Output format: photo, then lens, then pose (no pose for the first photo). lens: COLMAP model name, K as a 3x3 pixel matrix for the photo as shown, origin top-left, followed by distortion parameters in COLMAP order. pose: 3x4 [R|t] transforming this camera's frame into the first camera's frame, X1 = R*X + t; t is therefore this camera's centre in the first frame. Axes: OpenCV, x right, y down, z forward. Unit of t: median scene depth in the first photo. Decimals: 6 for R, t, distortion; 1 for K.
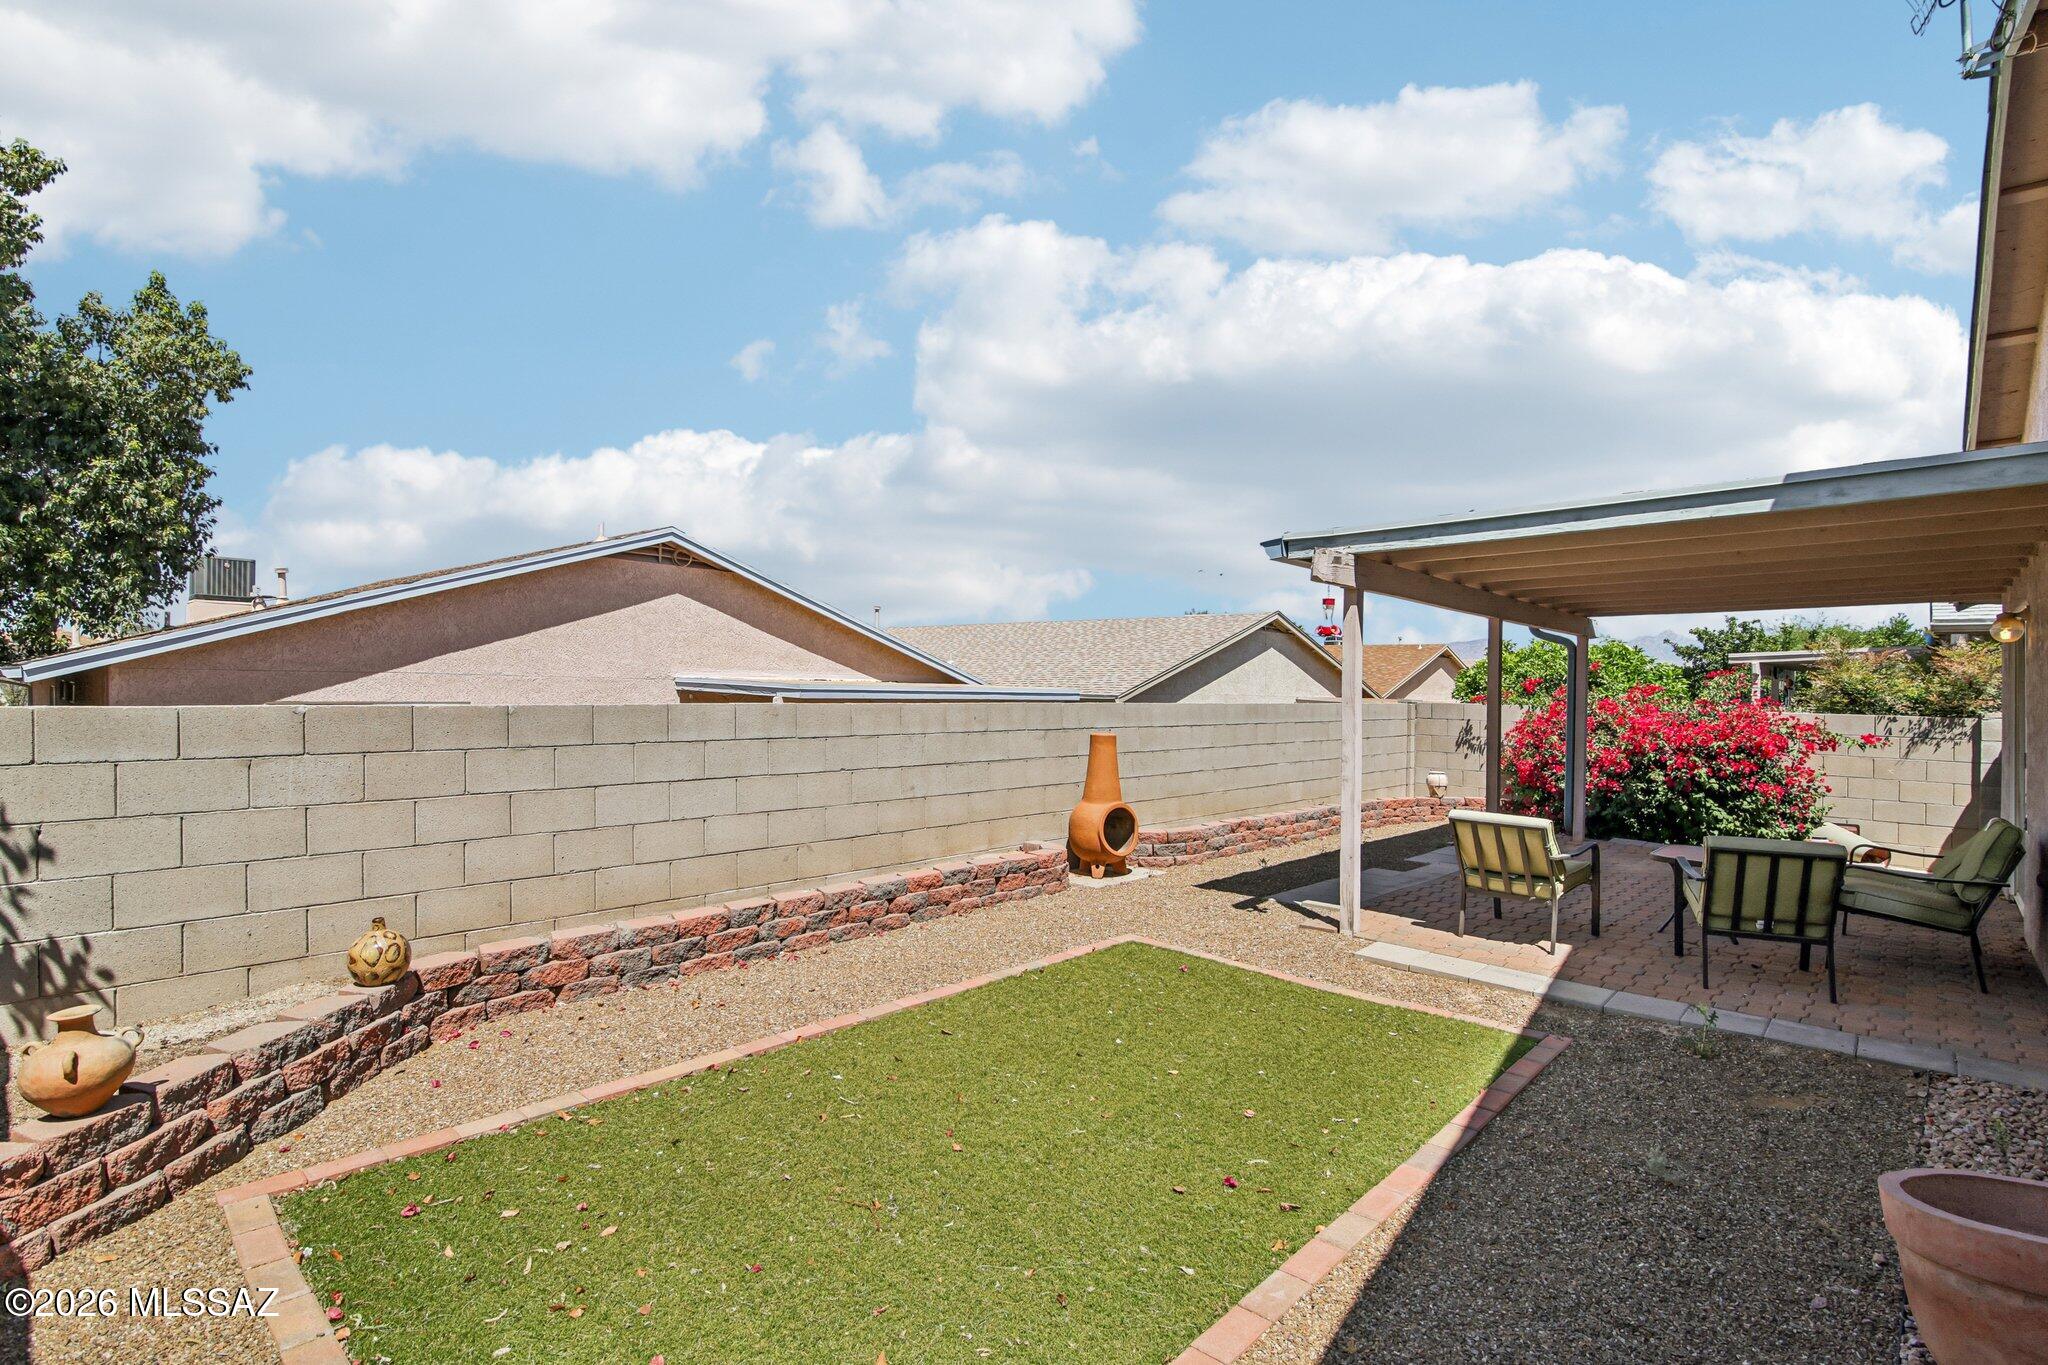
lens RADIAL K [[949.9, 0, 1024.0], [0, 949.9, 682.5], [0, 0, 1]] dist [0.002035, 0.000193]
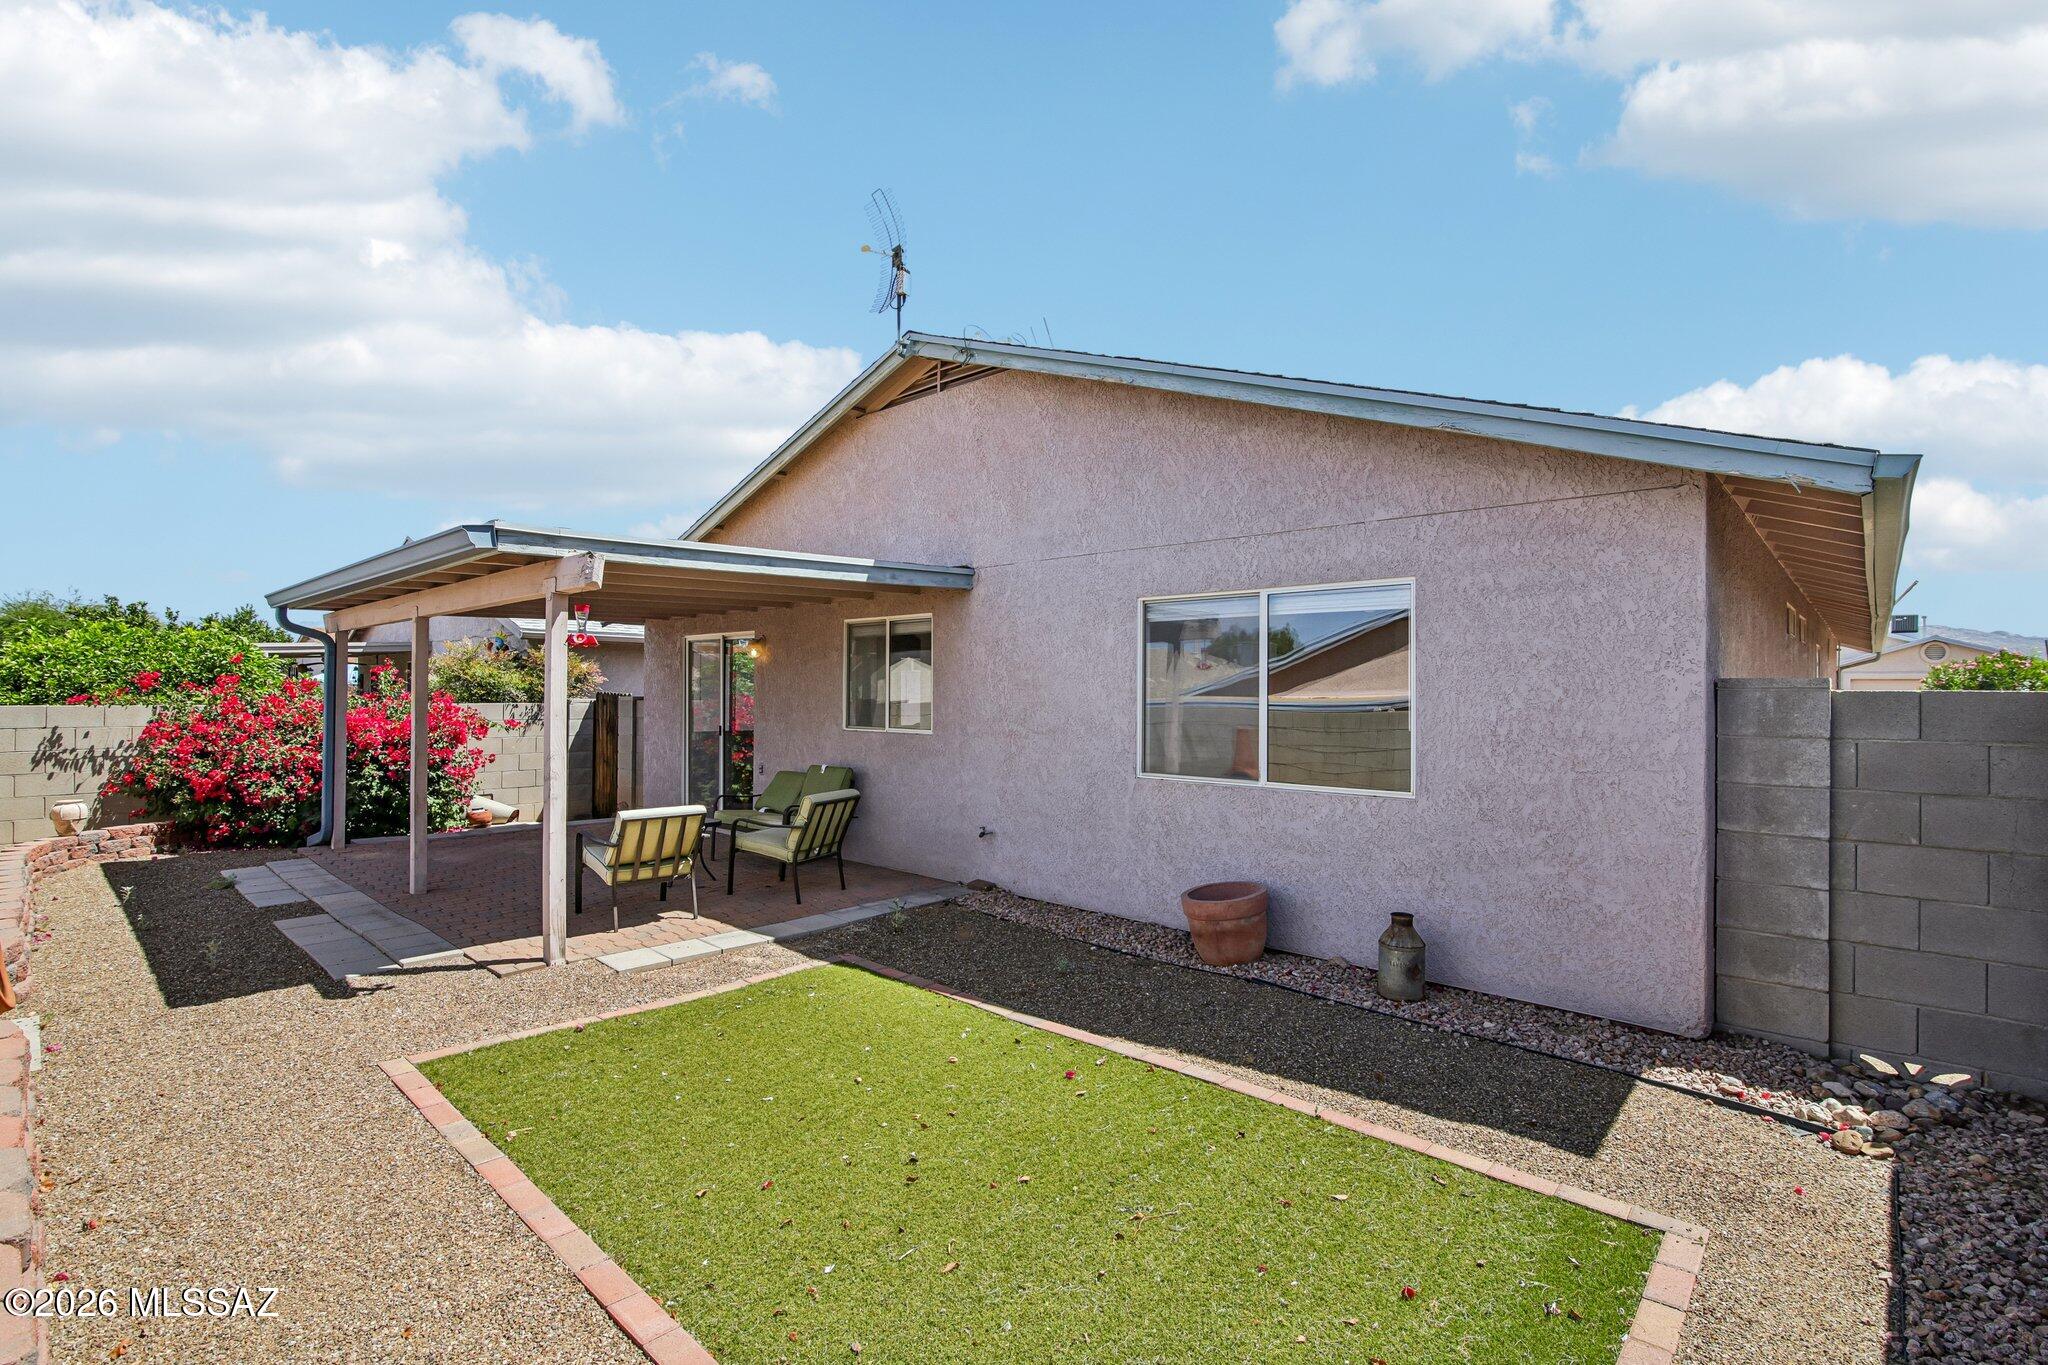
lens RADIAL K [[949.9, 0, 1024.0], [0, 949.9, 682.5], [0, 0, 1]] dist [0.002035, 0.000193]
pose [[0.022650, -0.012412, 0.999666, -0.603957], [-0.009328, 0.999877, 0.012626, -0.027241], [-0.999700, -0.009611, 0.022532, 0.553912]]
